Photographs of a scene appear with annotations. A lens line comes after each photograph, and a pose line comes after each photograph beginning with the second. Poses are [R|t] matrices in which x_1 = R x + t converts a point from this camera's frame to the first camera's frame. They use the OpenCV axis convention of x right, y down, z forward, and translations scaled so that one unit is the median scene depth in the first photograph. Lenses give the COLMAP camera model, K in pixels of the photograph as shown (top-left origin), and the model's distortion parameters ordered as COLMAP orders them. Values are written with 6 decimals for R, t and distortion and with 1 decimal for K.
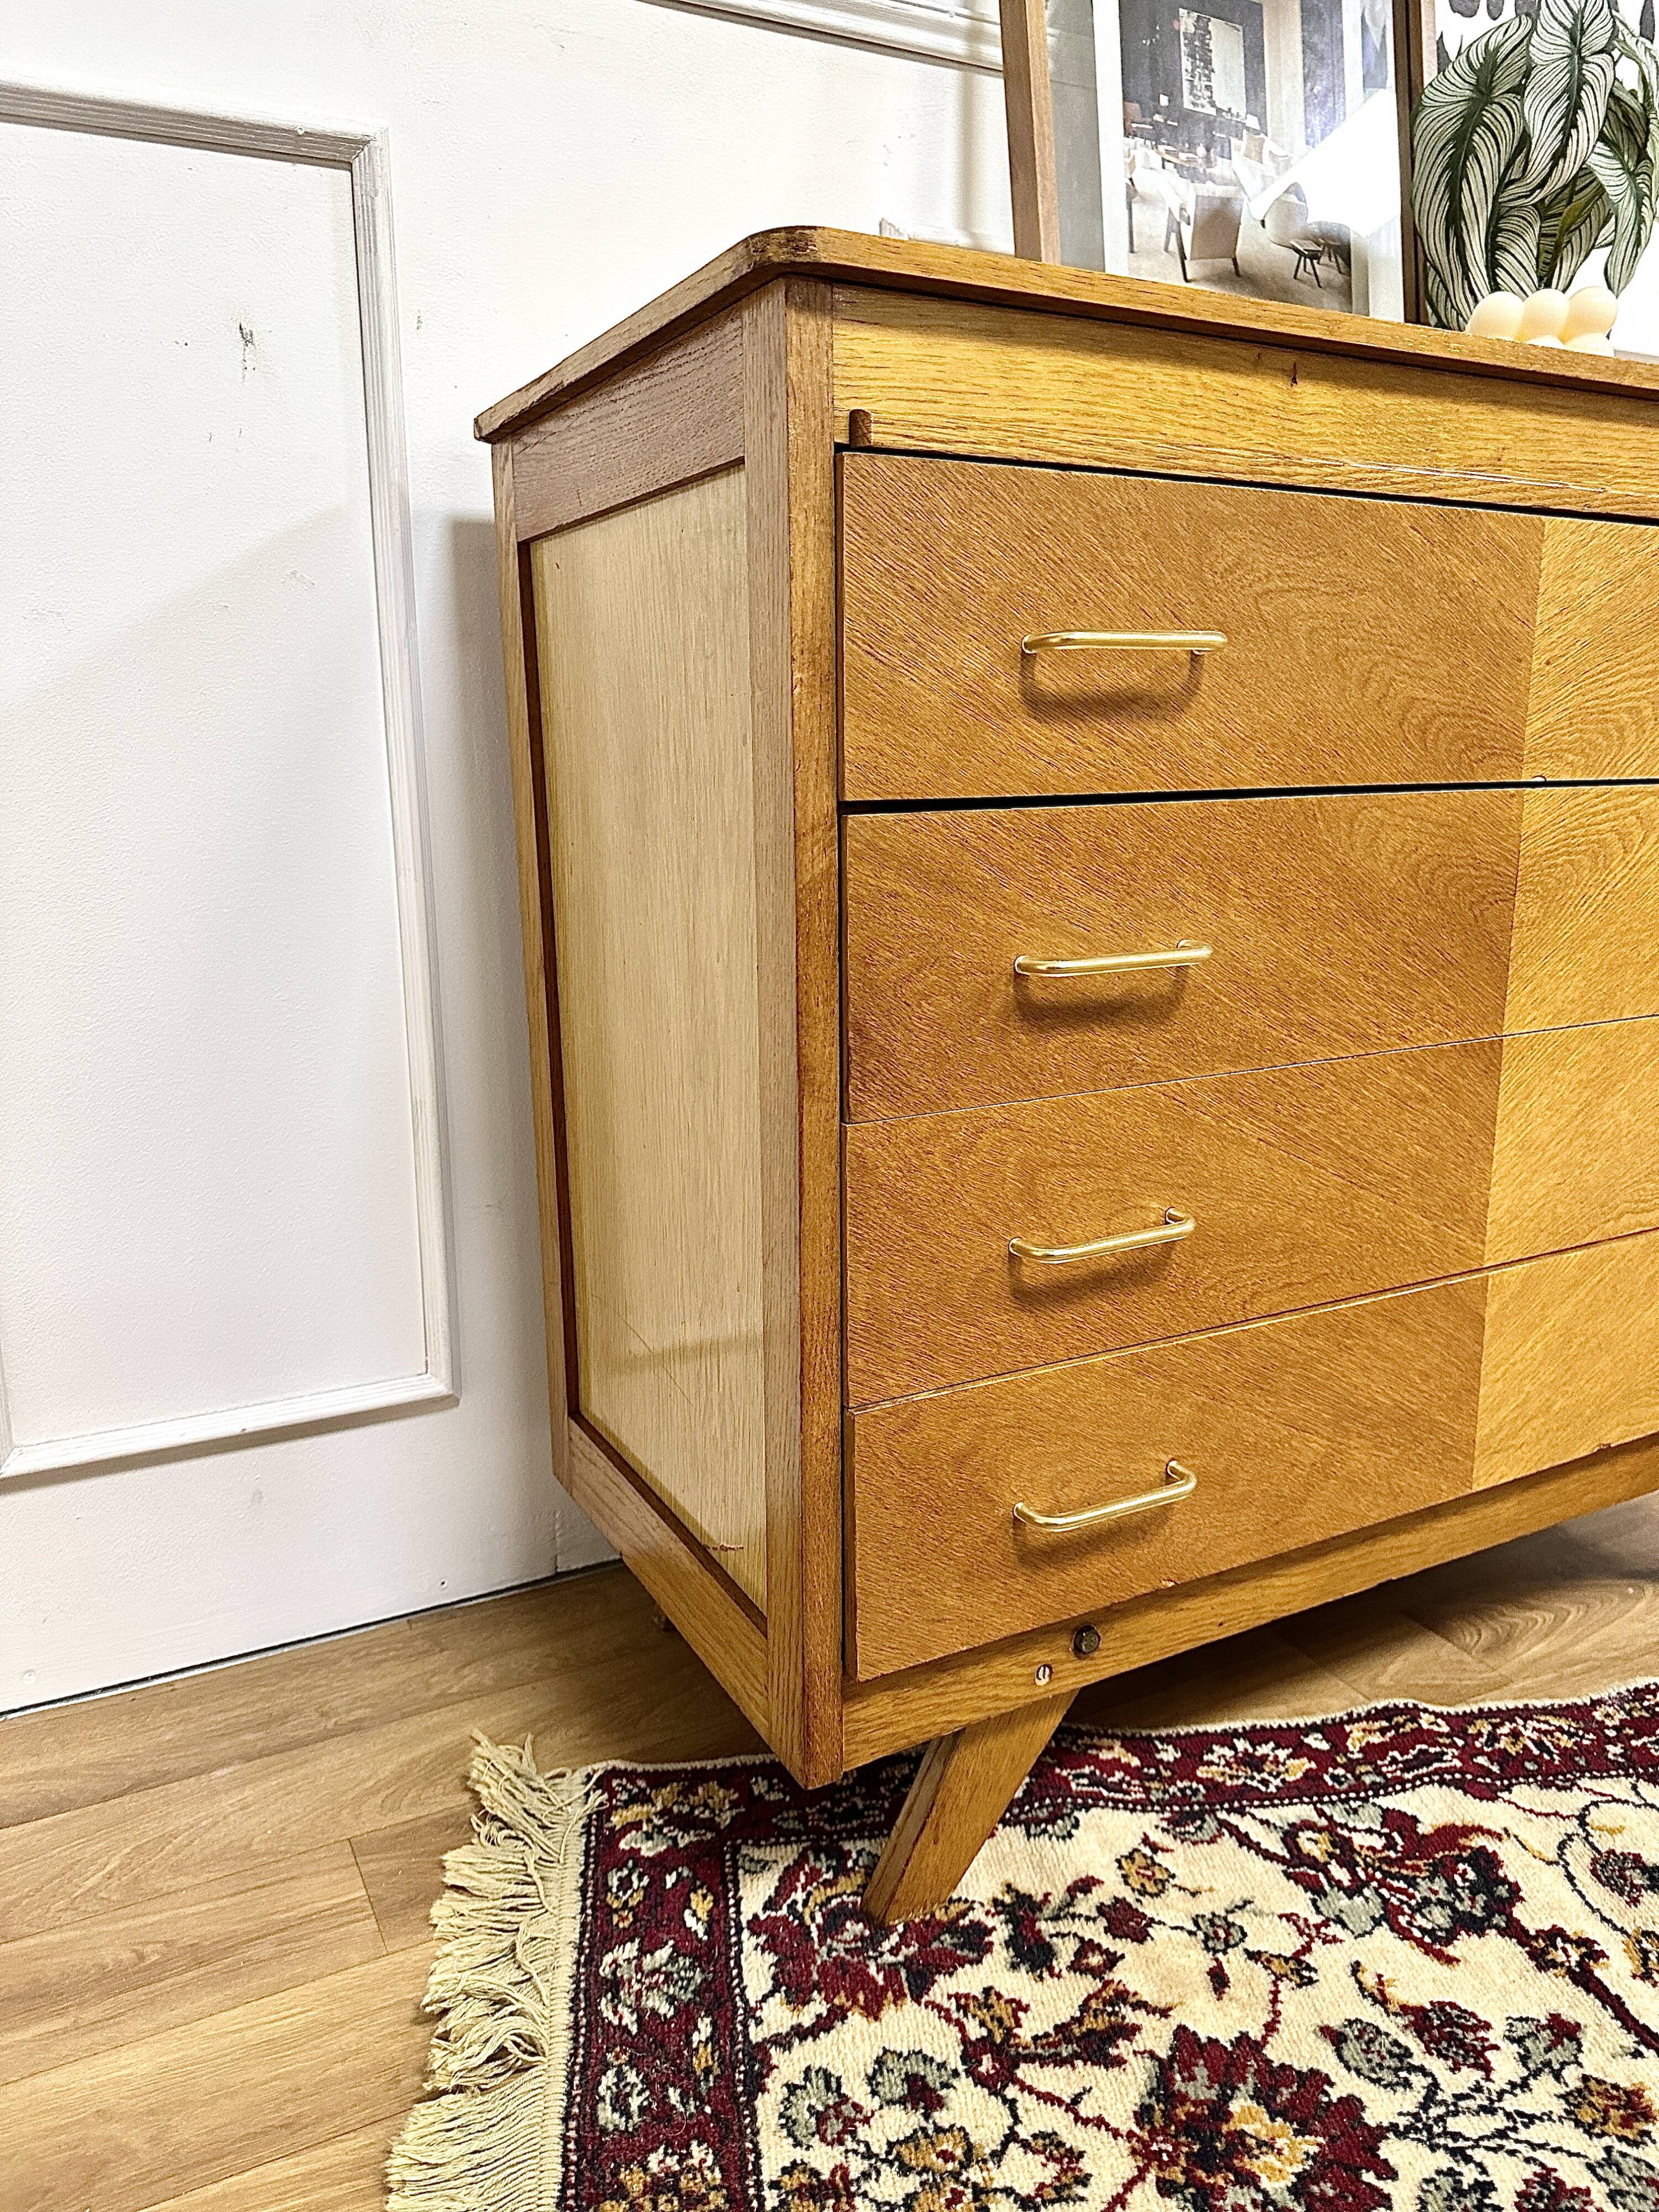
lens RADIAL K [[1591.9, 0, 839.6], [0, 1591.9, 1119.2], [0, 0, 1]] dist [0.020335, -0.029618]
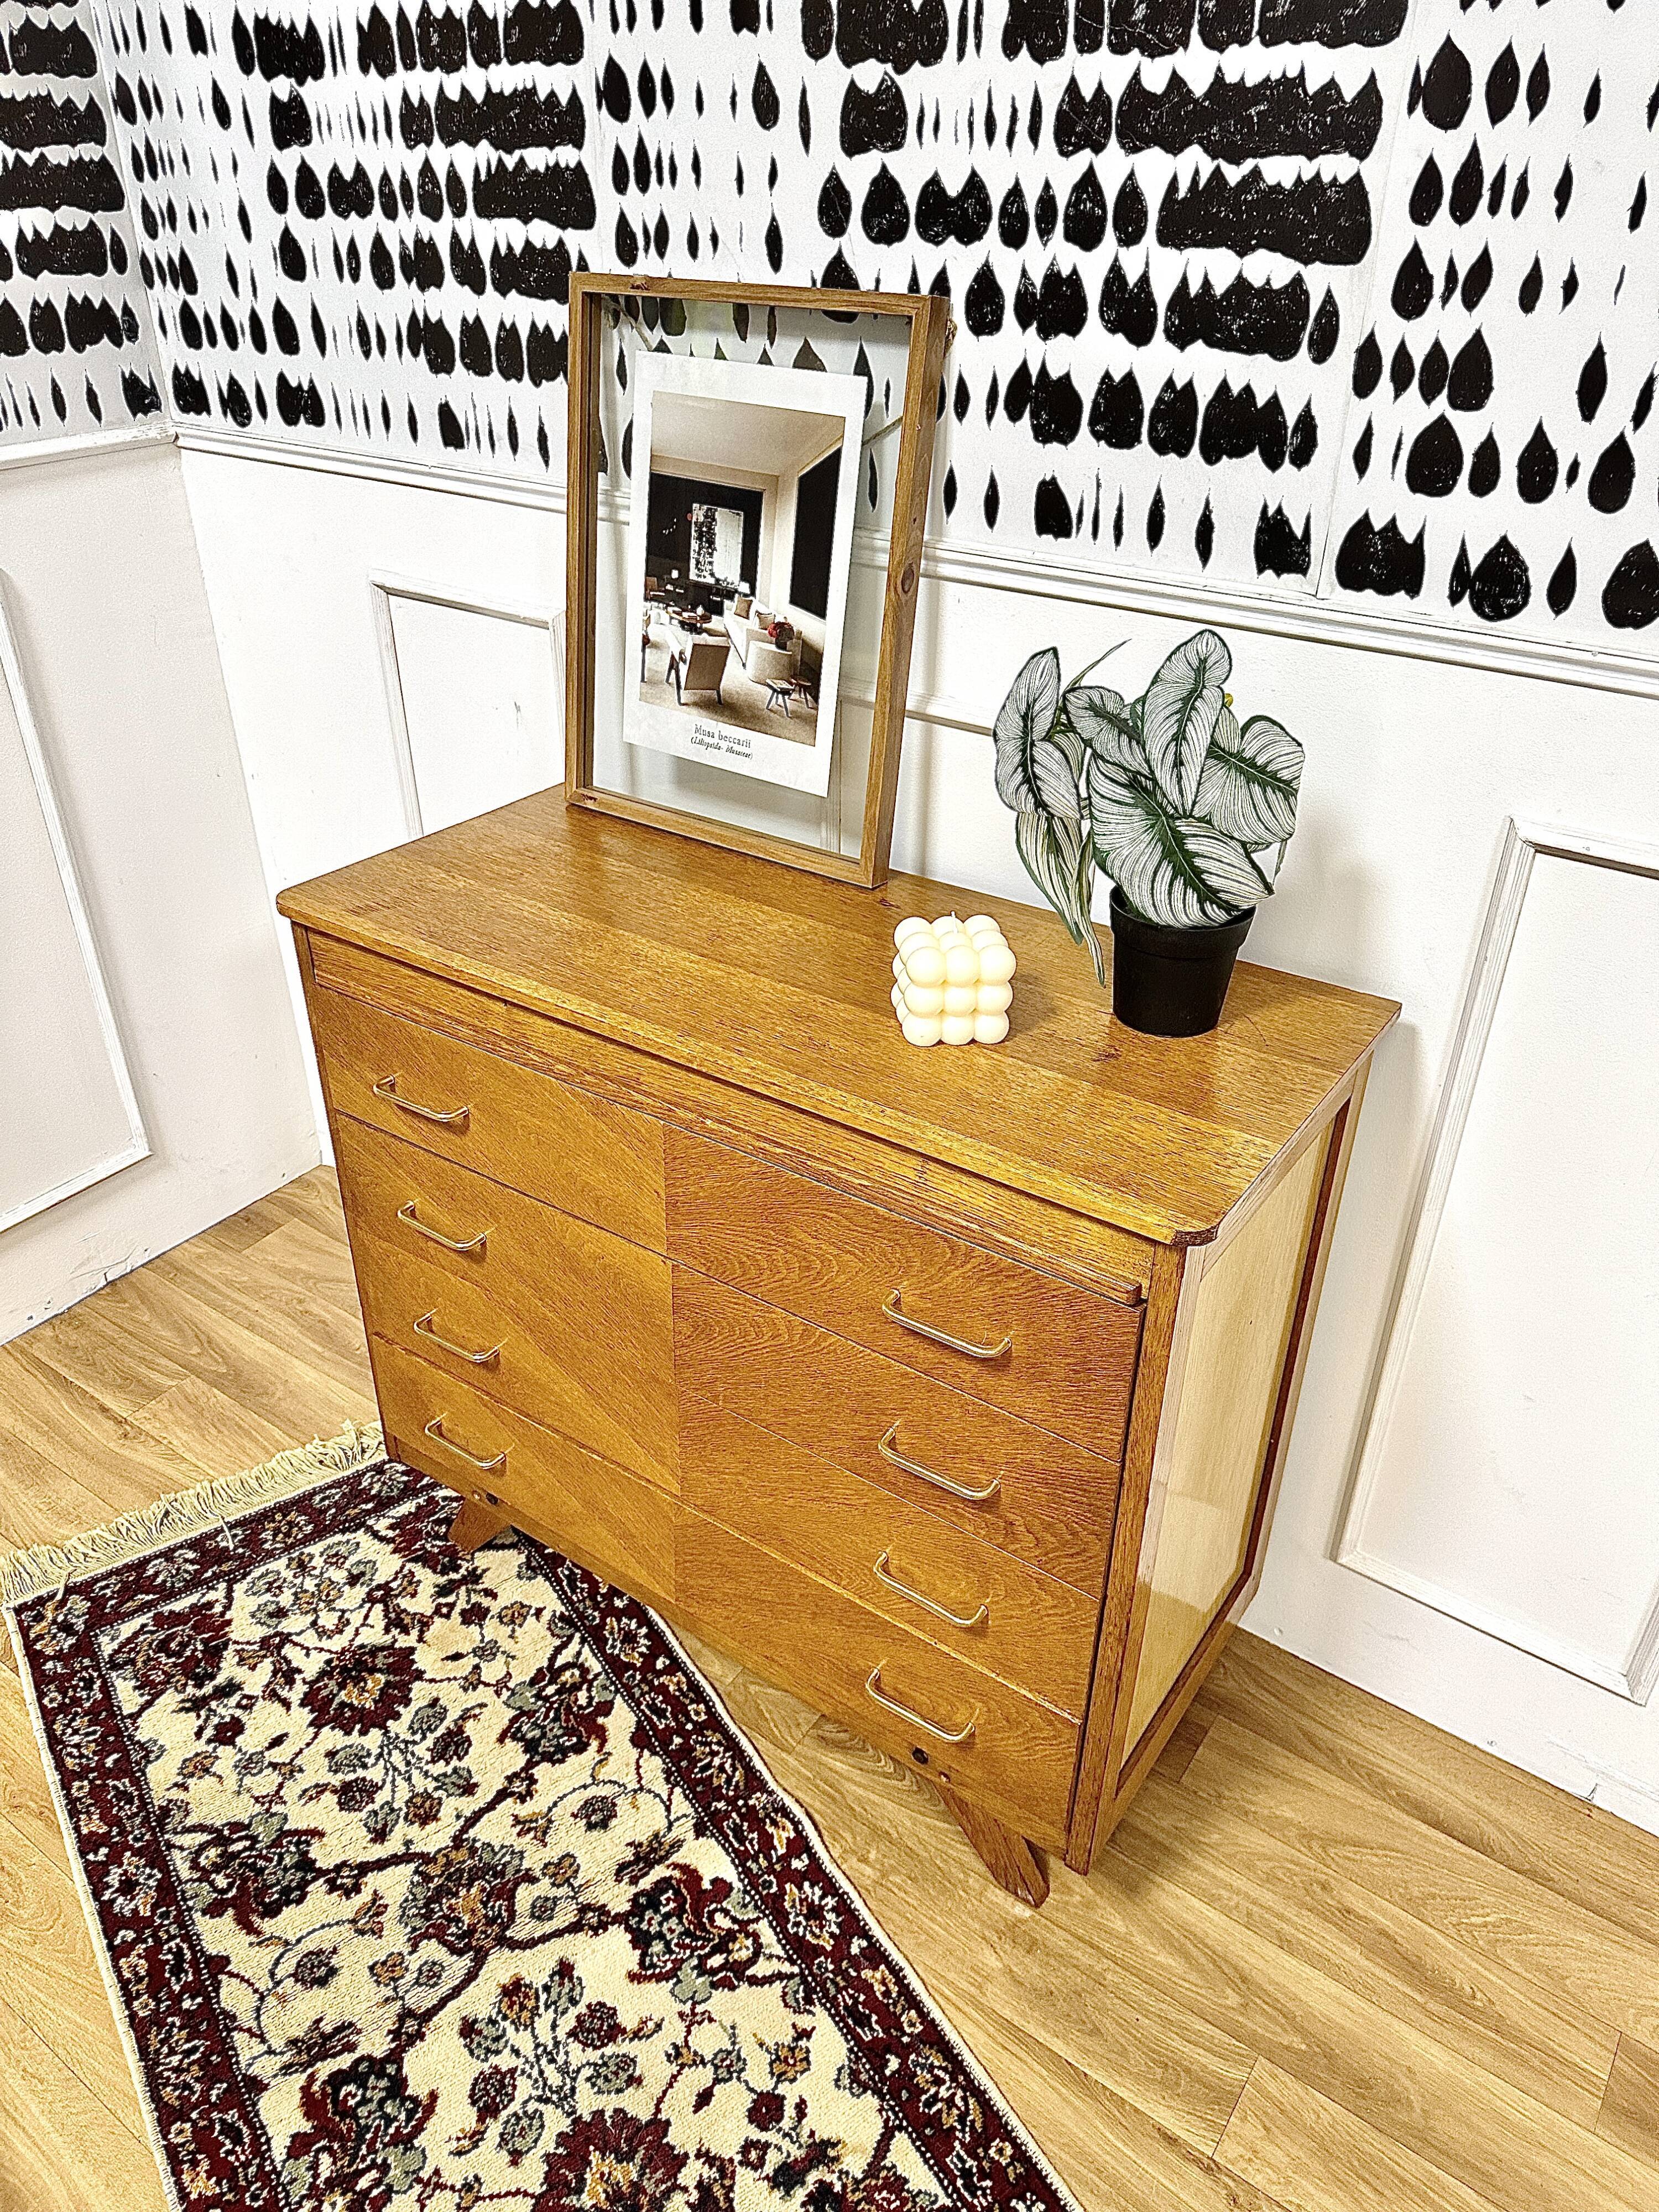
lens RADIAL K [[1591.9, 0, 811.8], [0, 1591.9, 1116.9], [0, 0, 1]] dist [0.020335, -0.029618]
pose [[0.444670, 0.480038, -0.756196, 1.687950], [-0.212931, 0.876708, 0.431328, -1.093242], [0.870017, -0.030781, 0.492060, 0.387194]]
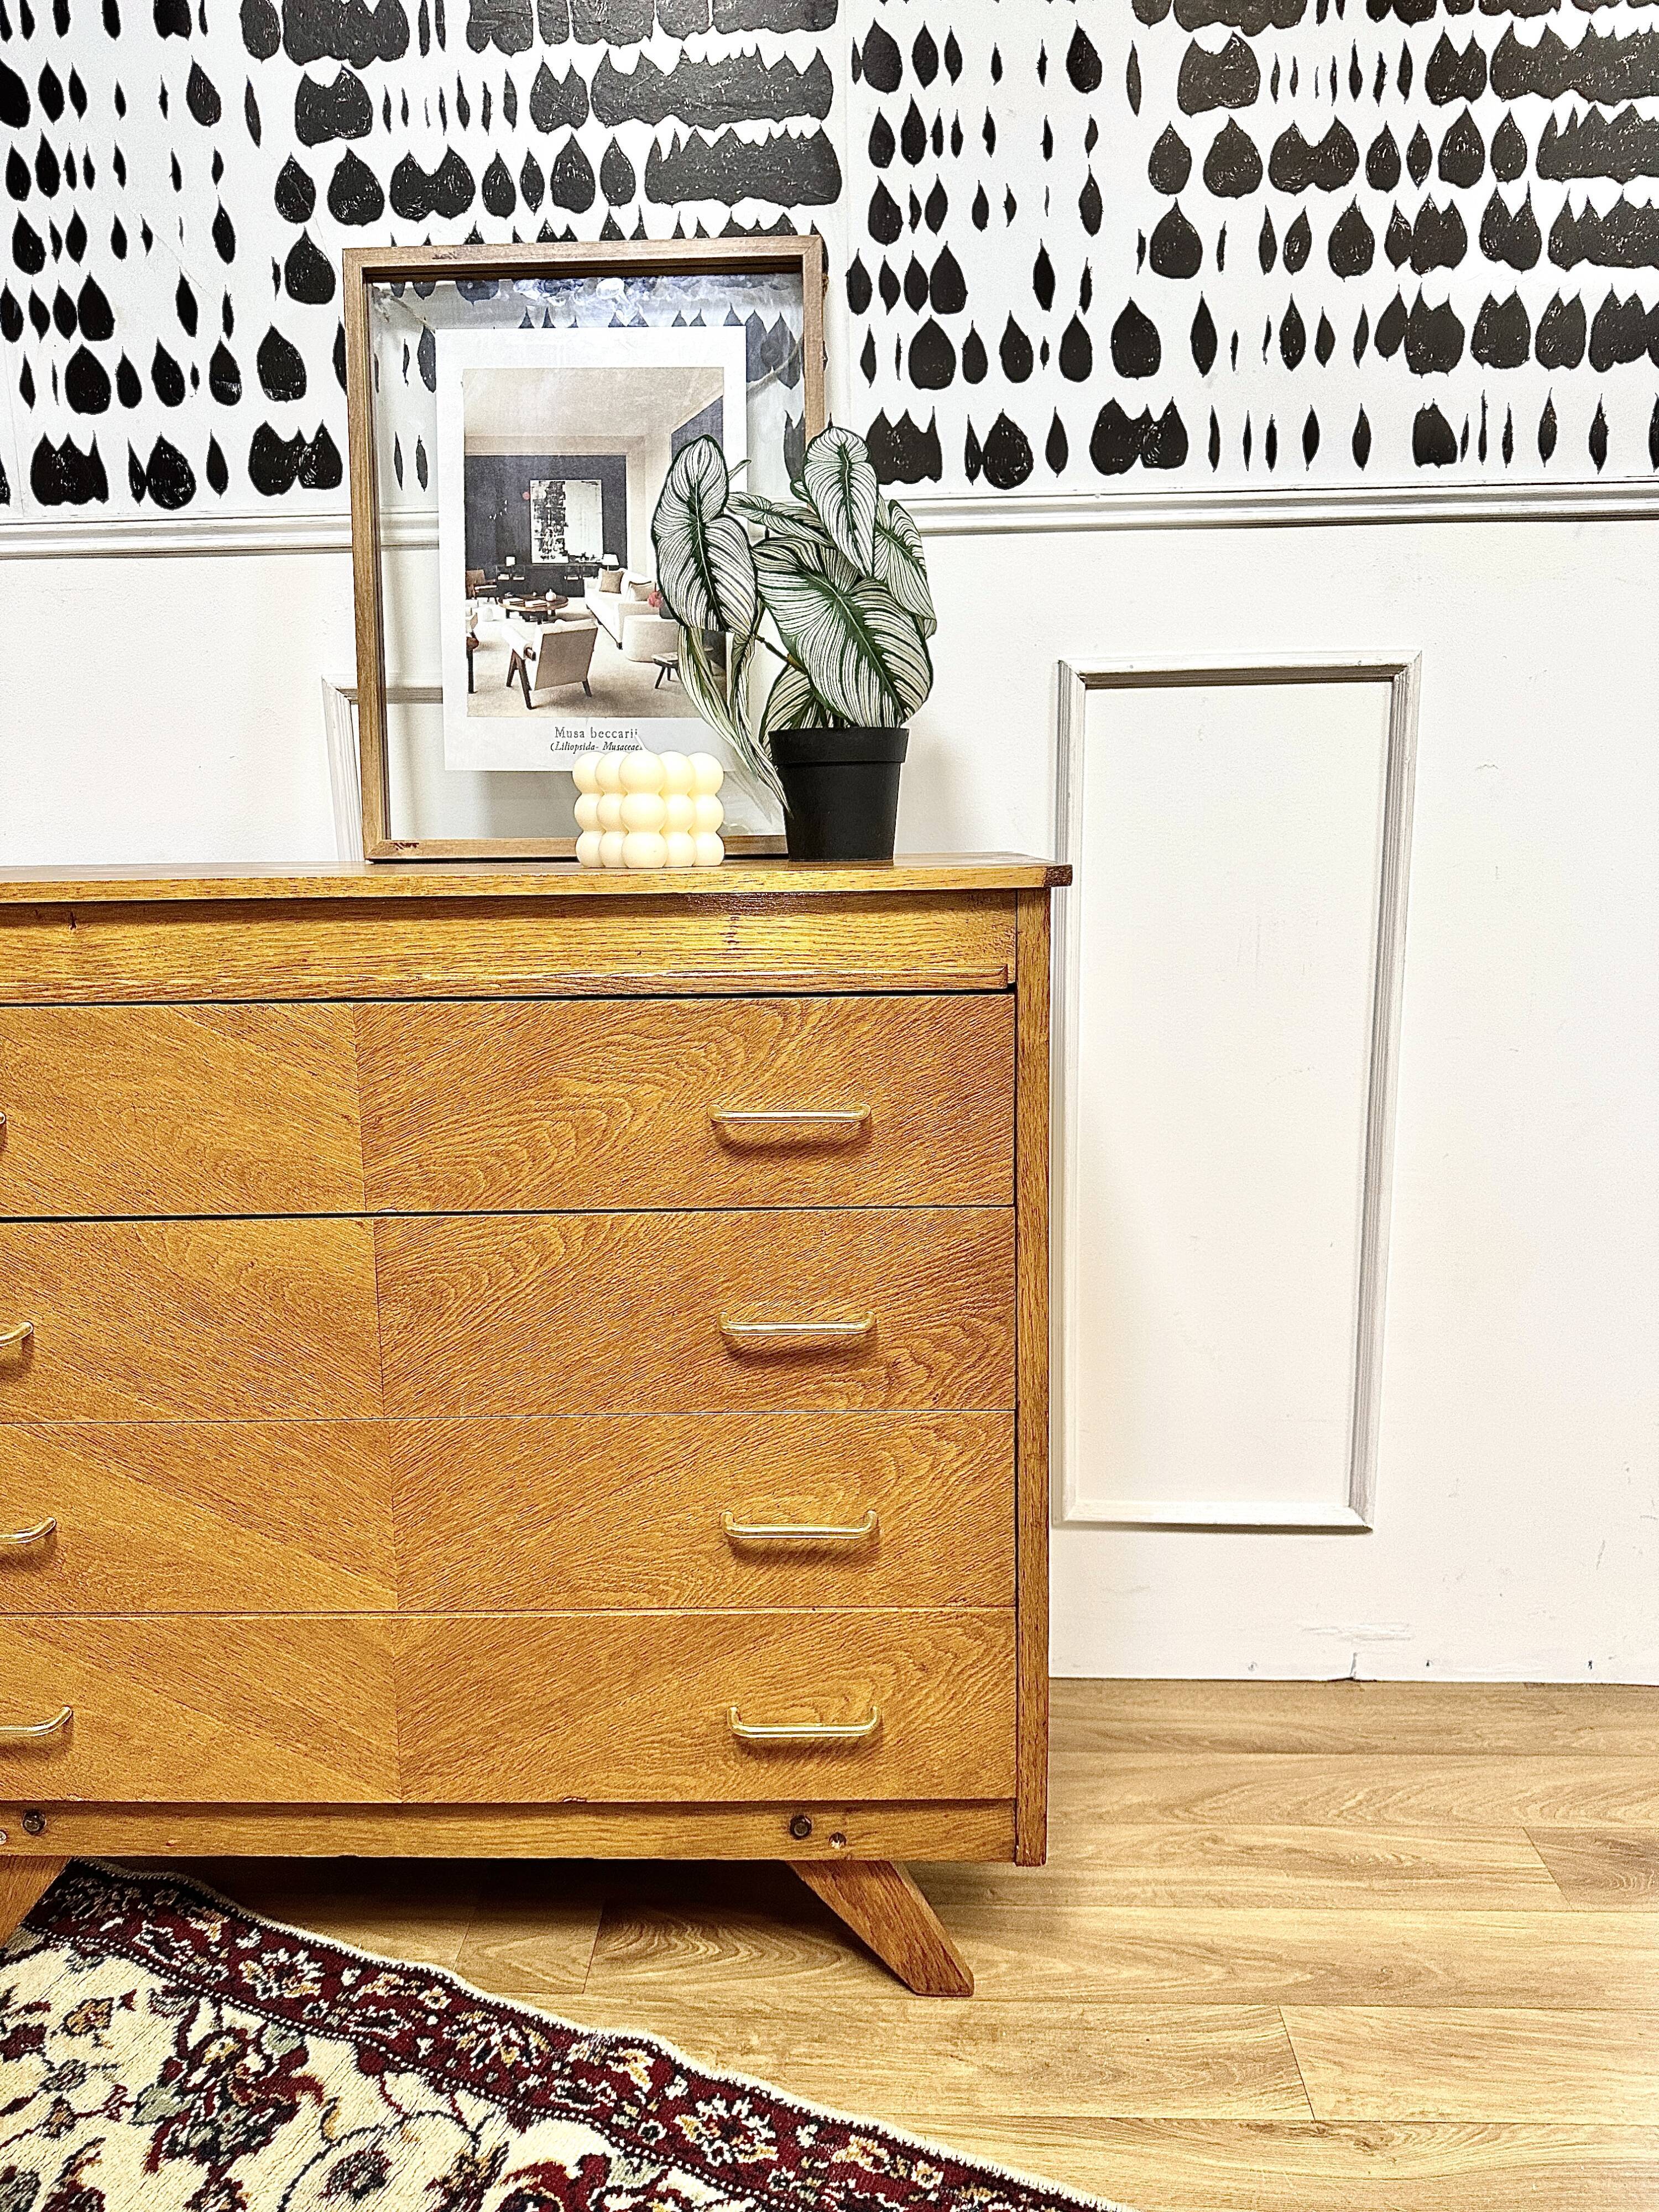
lens RADIAL K [[1591.9, 0, 830.5], [0, 1591.9, 1108.9], [0, 0, 1]] dist [0.020335, -0.029618]
pose [[0.865823, 0.085741, -0.492949, 1.381777], [-0.101160, 0.994859, -0.004638, -0.337713], [0.490017, 0.053883, 0.870046, 0.141274]]
